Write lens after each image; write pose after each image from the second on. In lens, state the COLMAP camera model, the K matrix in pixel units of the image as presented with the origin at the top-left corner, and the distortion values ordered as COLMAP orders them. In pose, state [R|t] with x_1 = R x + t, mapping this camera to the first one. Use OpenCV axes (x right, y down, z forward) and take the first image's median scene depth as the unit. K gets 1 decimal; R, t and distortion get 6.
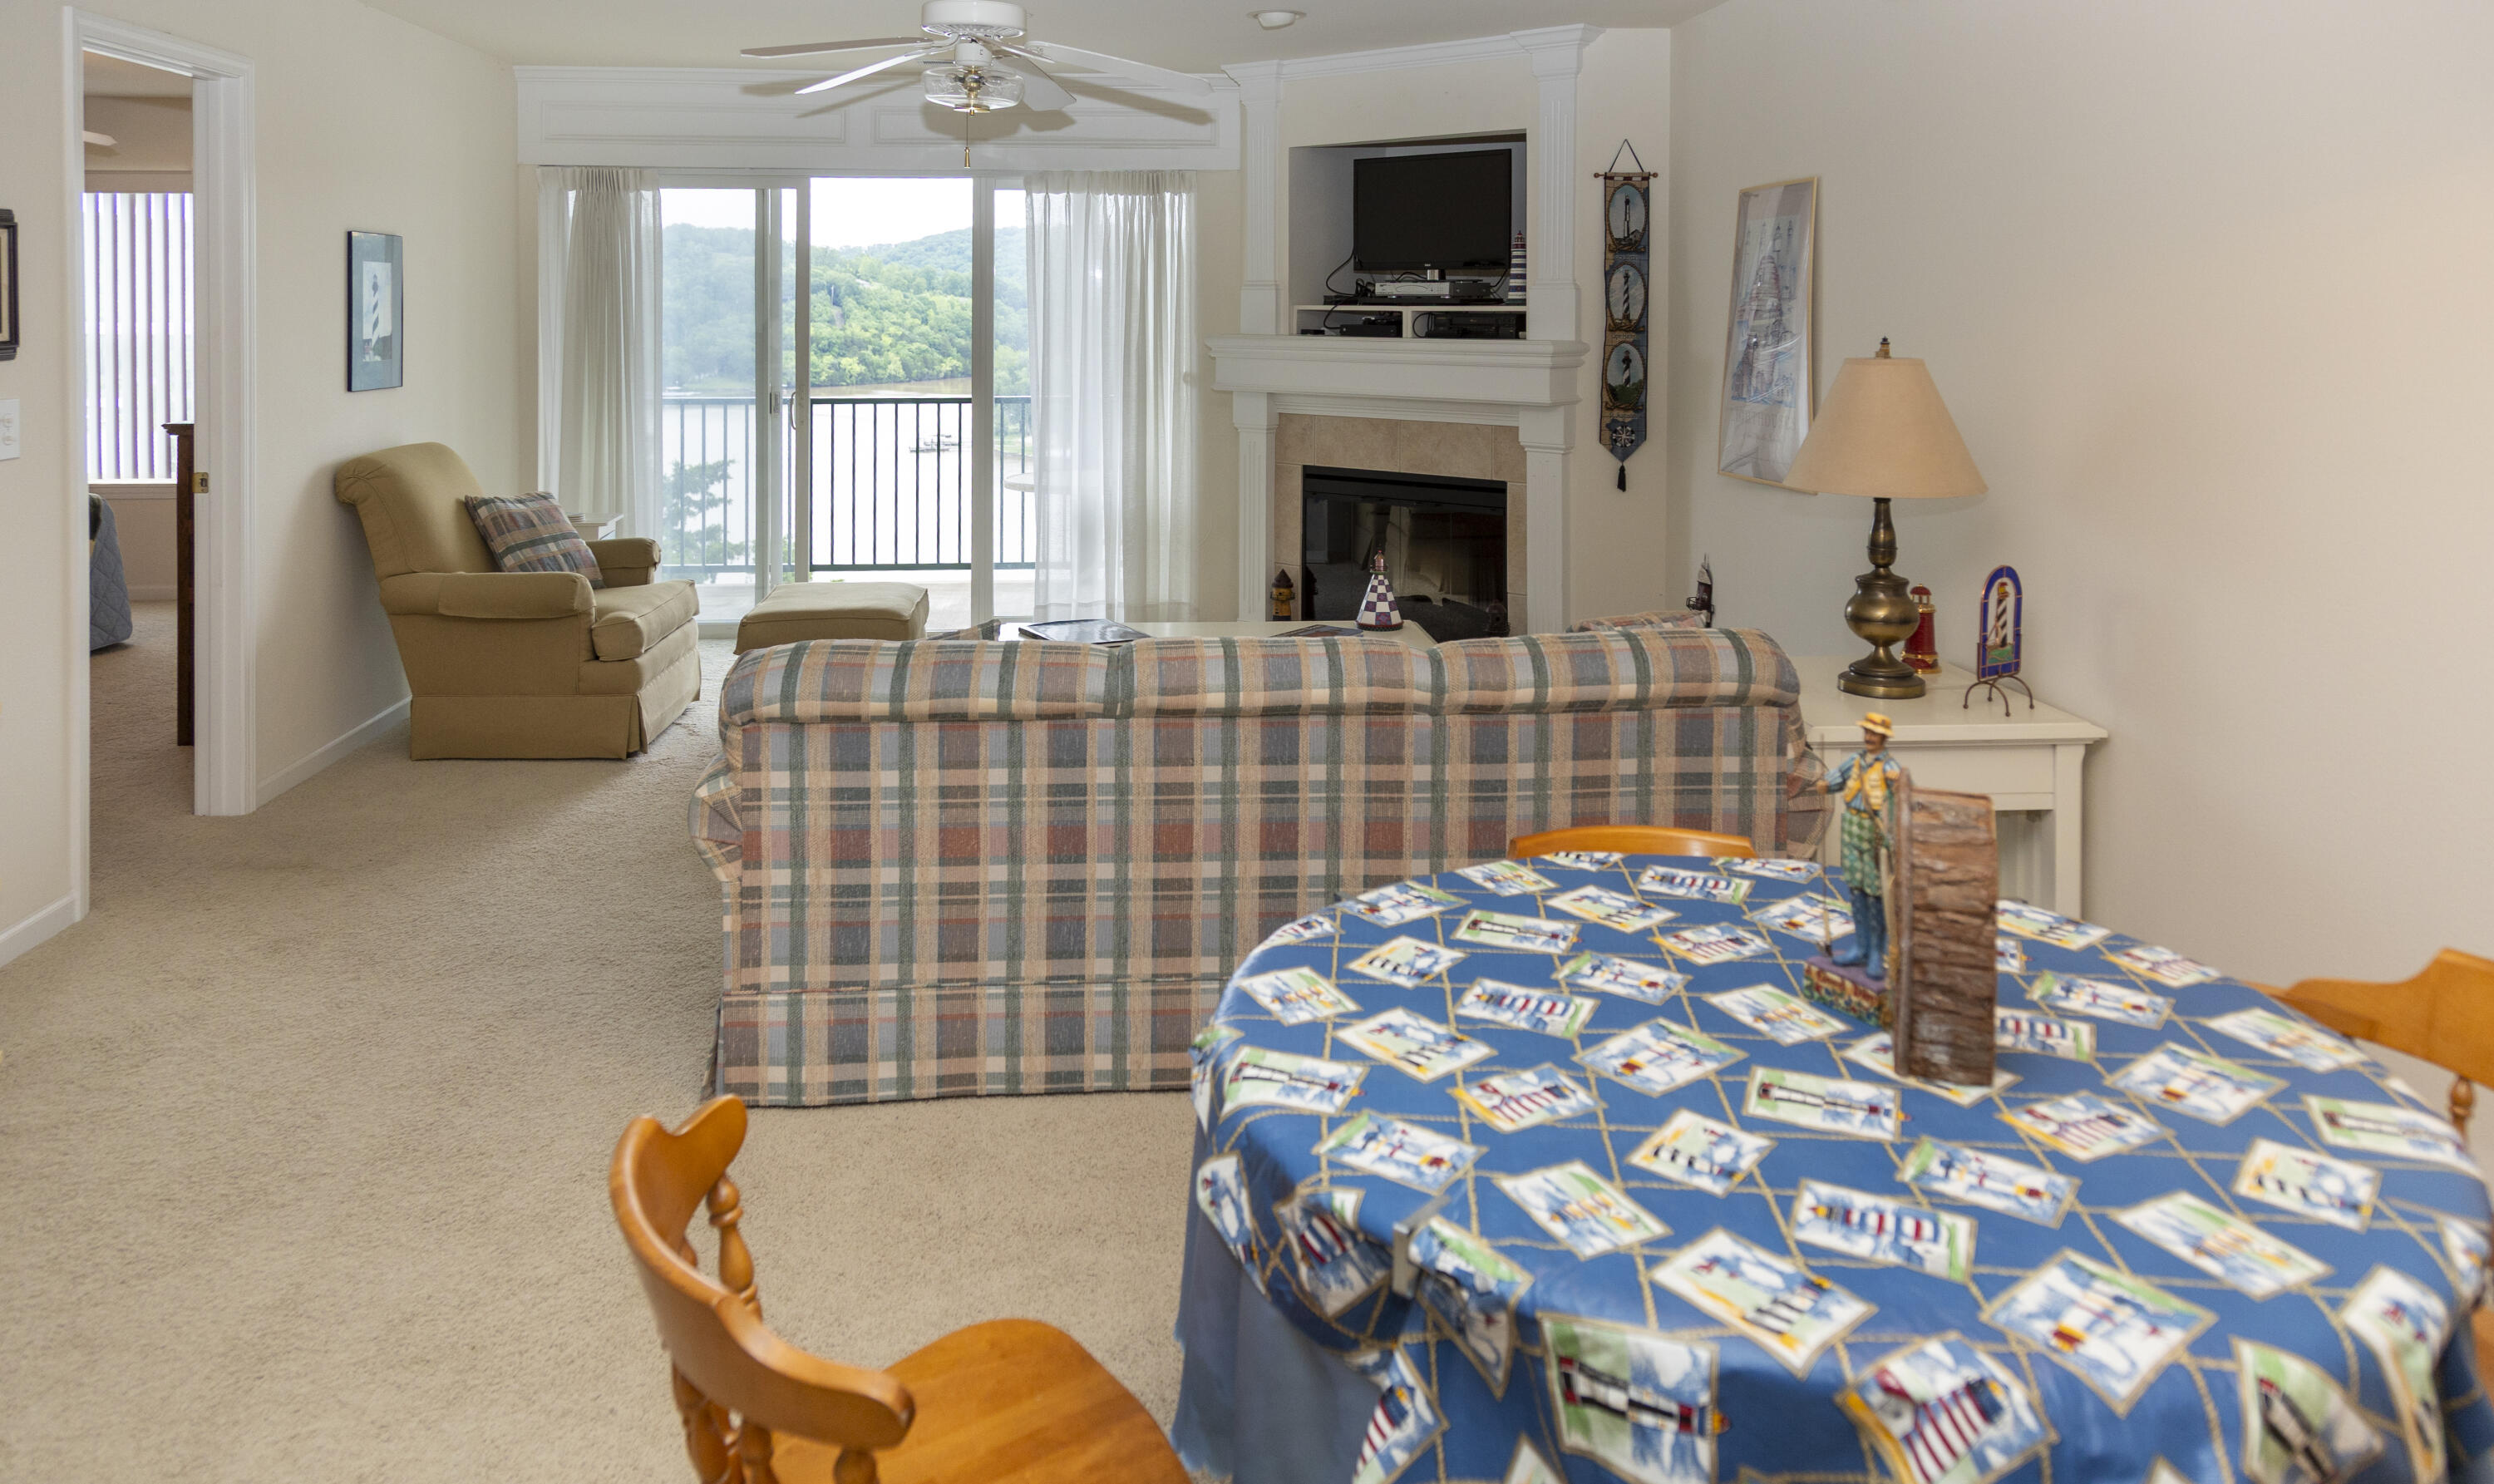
lens RADIAL K [[1748.3, 0, 1246.8], [0, 1748.3, 546.0], [0, 0, 1]] dist [0.023257, -0.000054]
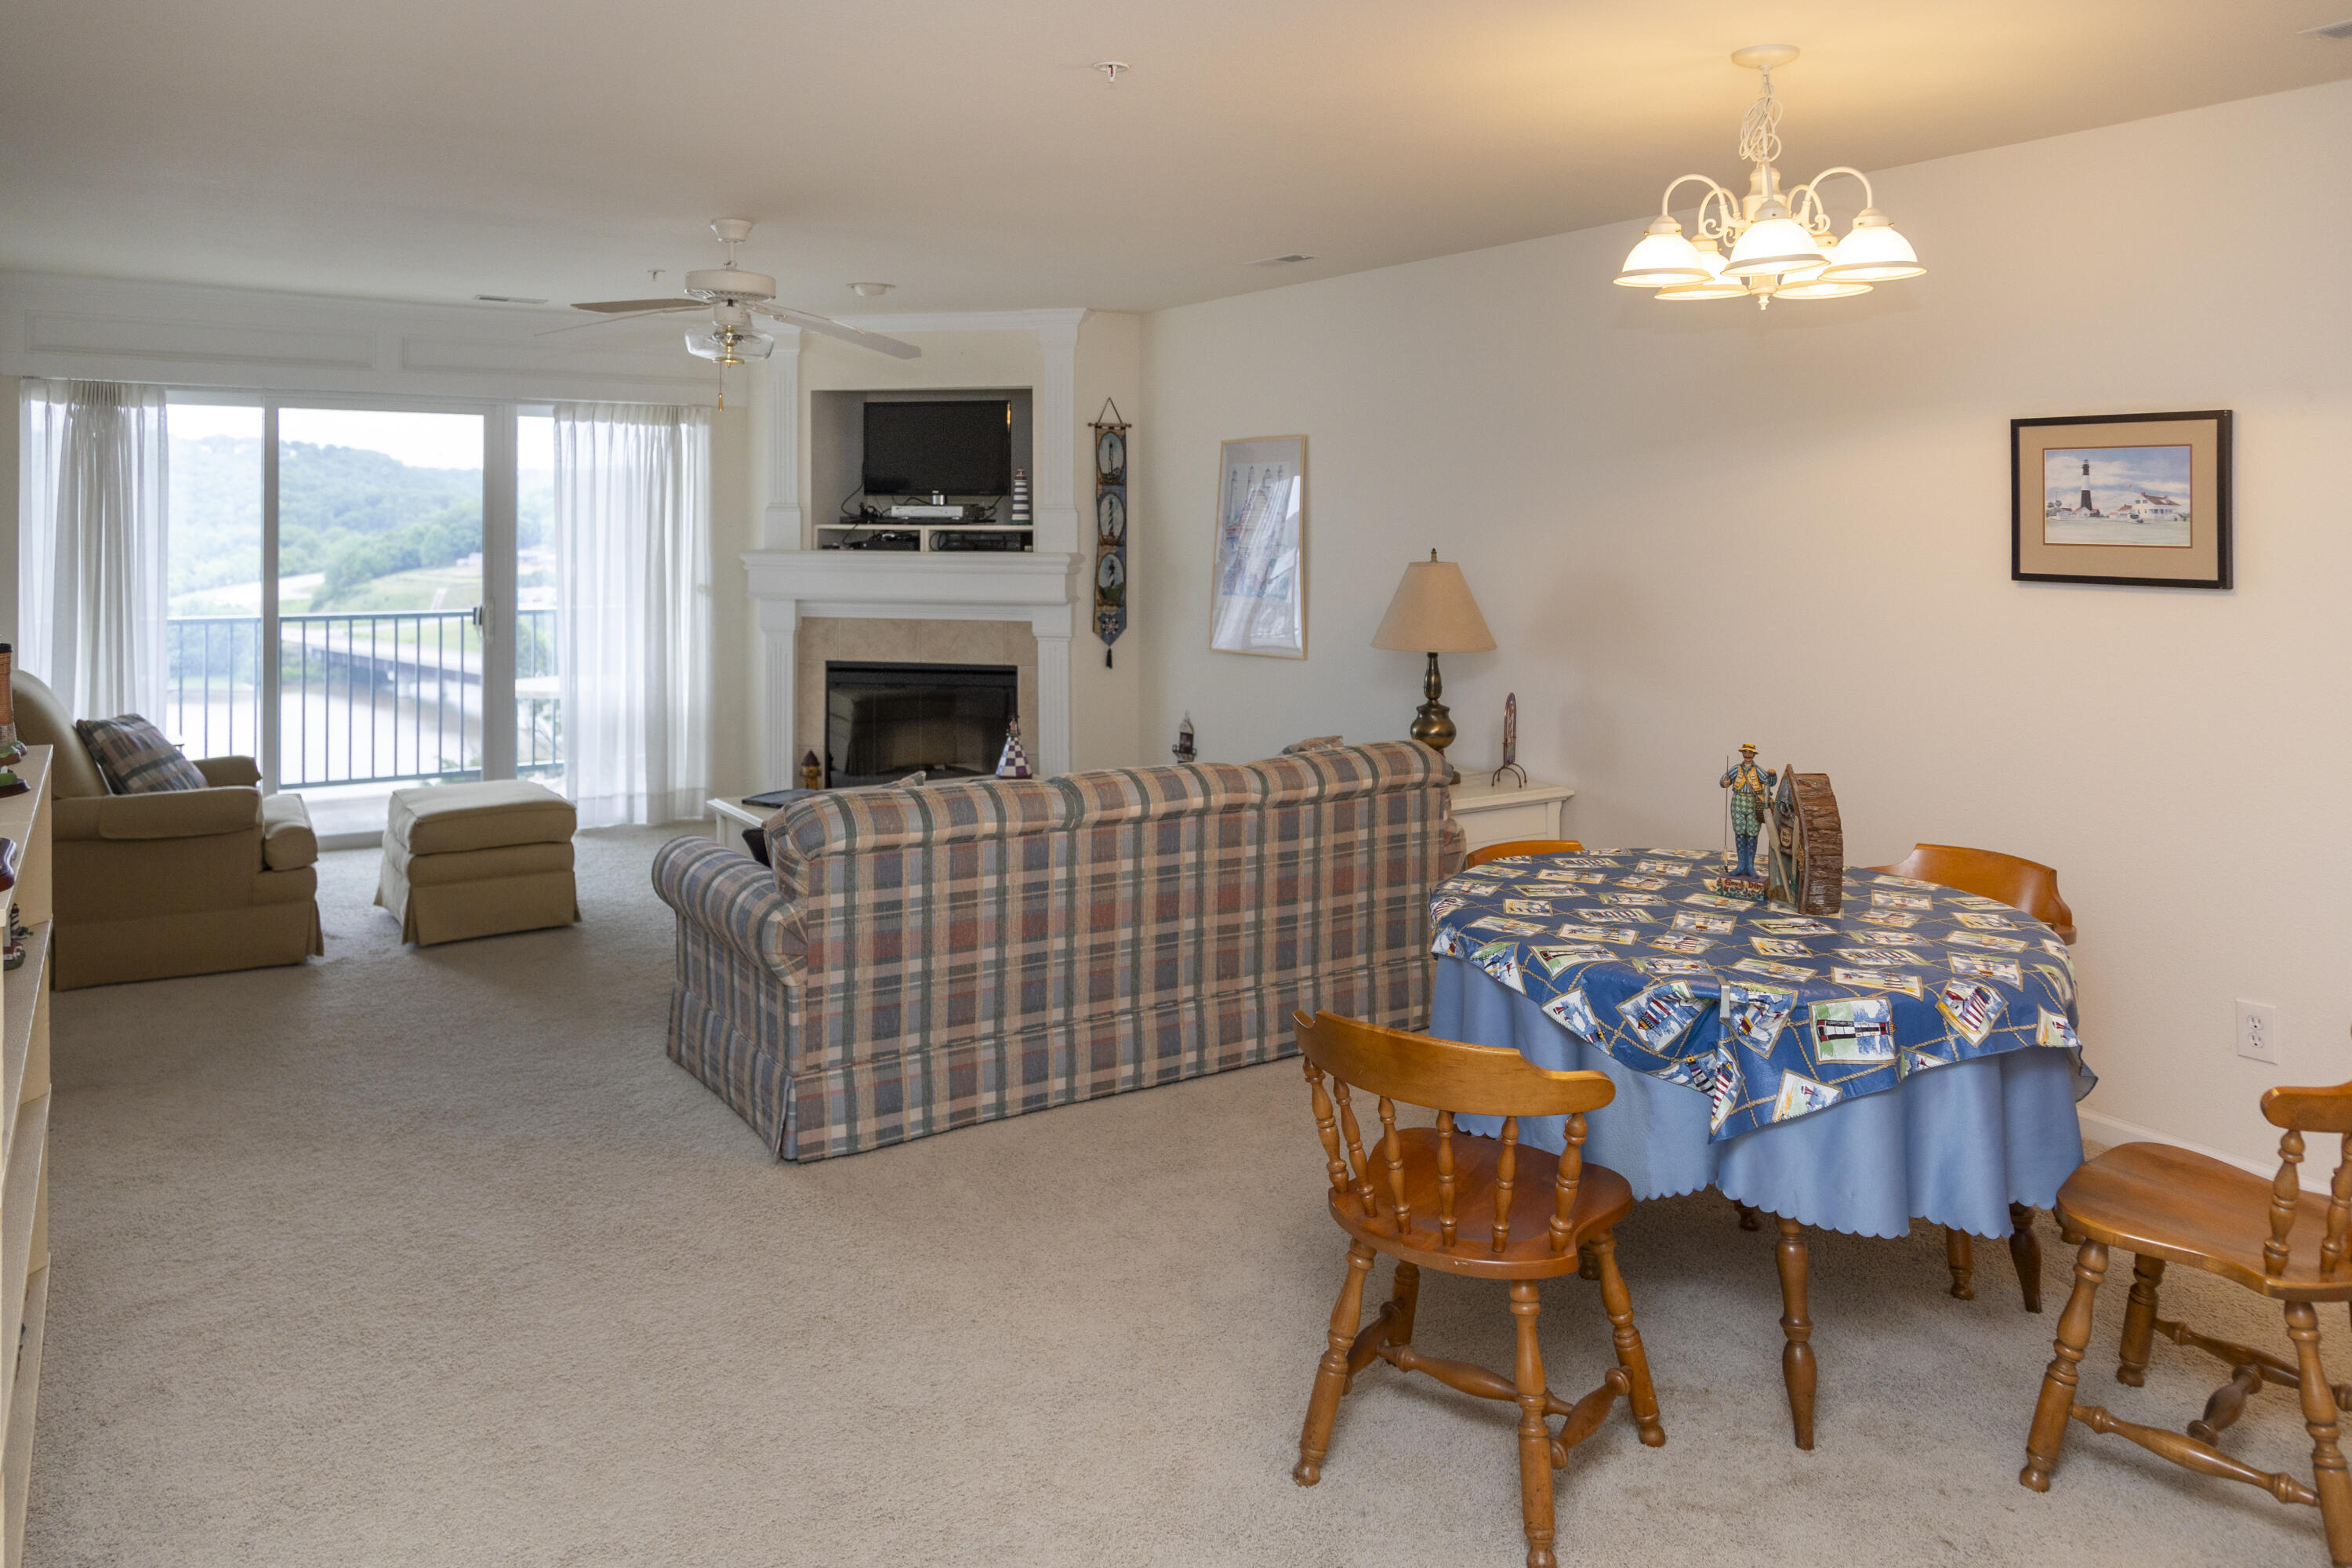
lens RADIAL K [[1622.6, 0, 1176.0], [0, 1622.6, 784.0], [0, 0, 1]] dist [0.011384, 0.003378]
pose [[0.879358, -0.075102, 0.470201, -0.504422], [0.063455, 0.997159, 0.040599, 0.013281], [-0.471914, -0.005864, 0.881625, -0.137716]]
